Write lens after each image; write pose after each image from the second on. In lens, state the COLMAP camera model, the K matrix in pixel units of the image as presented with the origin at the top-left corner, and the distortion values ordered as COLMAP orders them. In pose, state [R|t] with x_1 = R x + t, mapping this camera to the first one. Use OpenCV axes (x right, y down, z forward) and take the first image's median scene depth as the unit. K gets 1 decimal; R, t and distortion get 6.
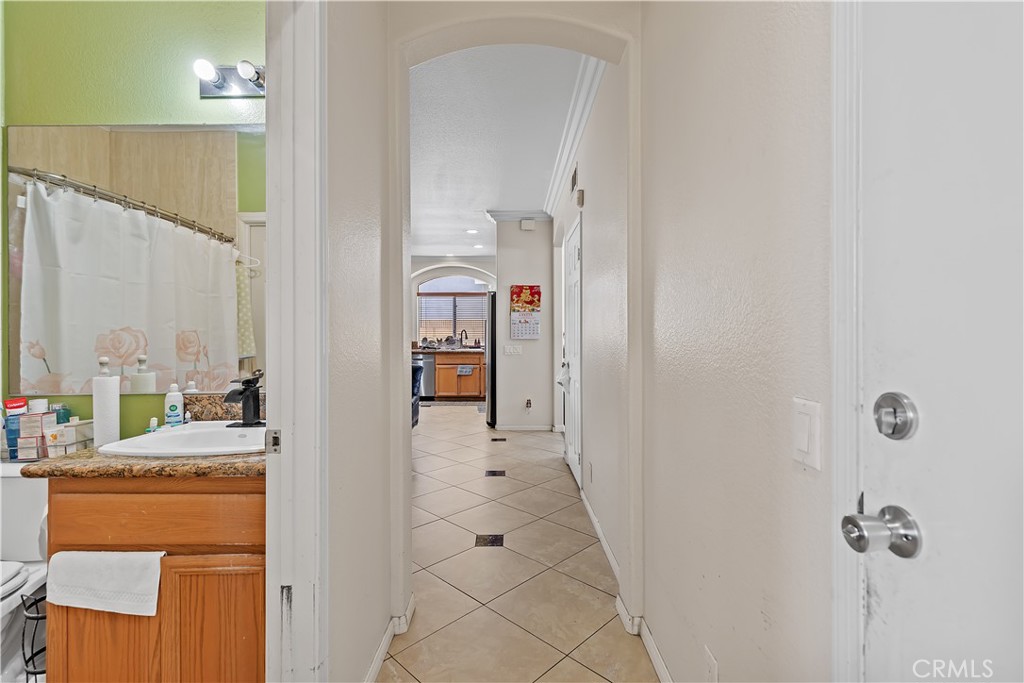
lens RADIAL K [[459.8, 0, 509.8], [0, 459.8, 336.9], [0, 0, 1]] dist [0.012257, -0.000761]
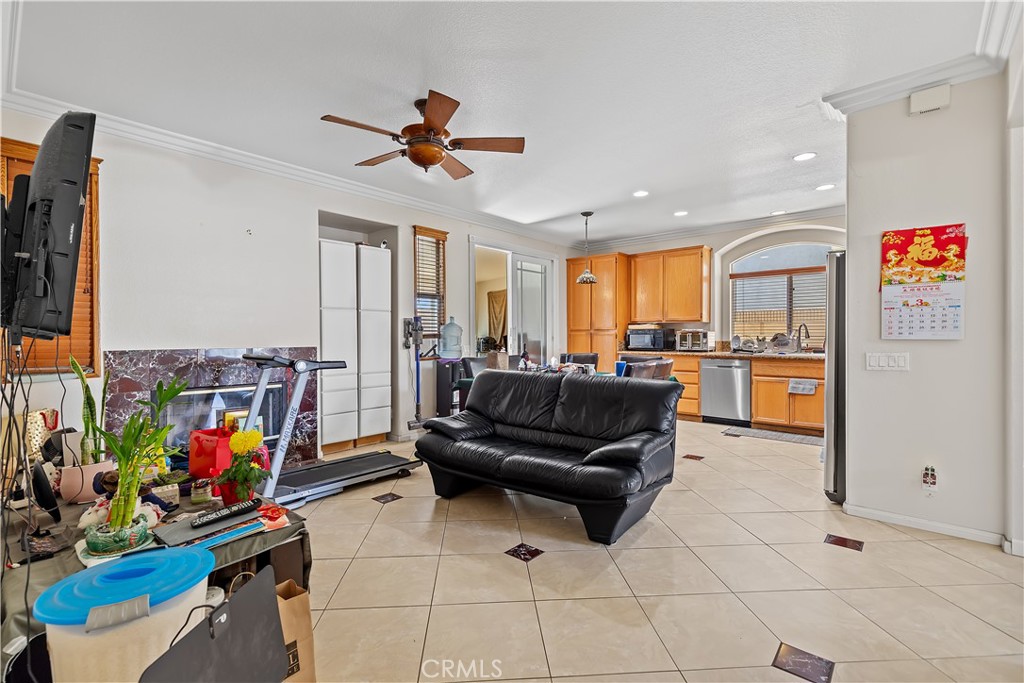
lens RADIAL K [[459.8, 0, 509.8], [0, 459.8, 336.9], [0, 0, 1]] dist [0.012257, -0.000761]
pose [[0.750044, 0.001641, -0.661386, 0.022332], [0.001500, 0.999990, 0.004182, -0.000454], [0.661386, -0.004129, 0.750034, 0.239343]]
